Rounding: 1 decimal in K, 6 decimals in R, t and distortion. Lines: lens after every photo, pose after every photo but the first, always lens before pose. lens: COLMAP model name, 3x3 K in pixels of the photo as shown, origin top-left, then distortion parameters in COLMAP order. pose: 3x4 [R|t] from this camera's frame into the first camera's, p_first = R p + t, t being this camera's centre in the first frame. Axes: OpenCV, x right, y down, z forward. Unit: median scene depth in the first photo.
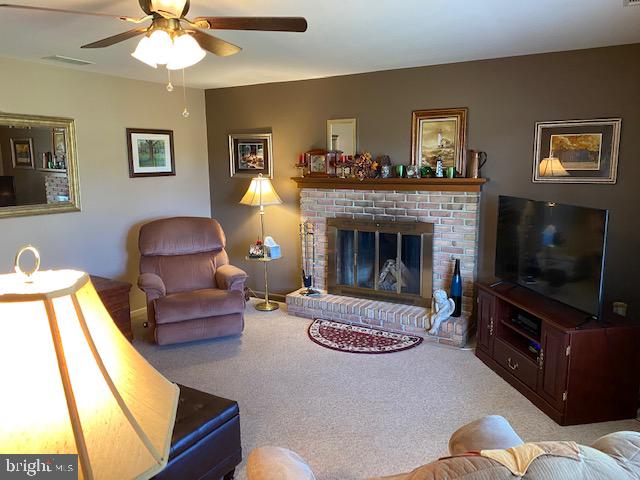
lens RADIAL K [[487.1, 0, 321.2], [0, 487.1, 235.7], [0, 0, 1]] dist [0.007840, -0.021314]
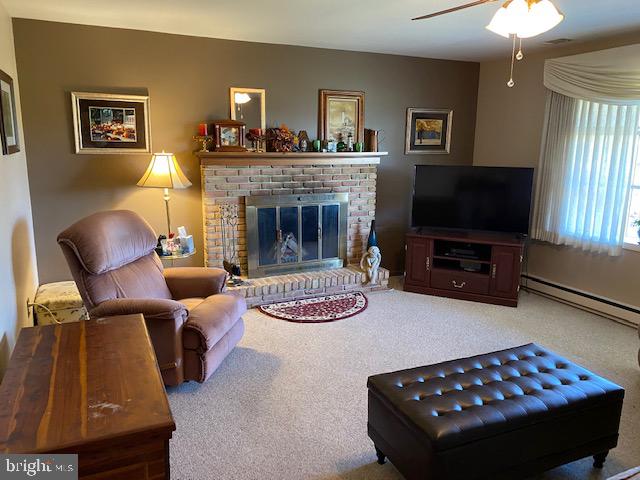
lens RADIAL K [[487.1, 0, 321.6], [0, 487.1, 243.9], [0, 0, 1]] dist [0.007840, -0.021314]
pose [[0.563827, -0.160423, 0.810163, -0.698248], [0.107000, 0.986875, 0.120948, -0.047244], [-0.818932, 0.018494, 0.573592, 0.374730]]
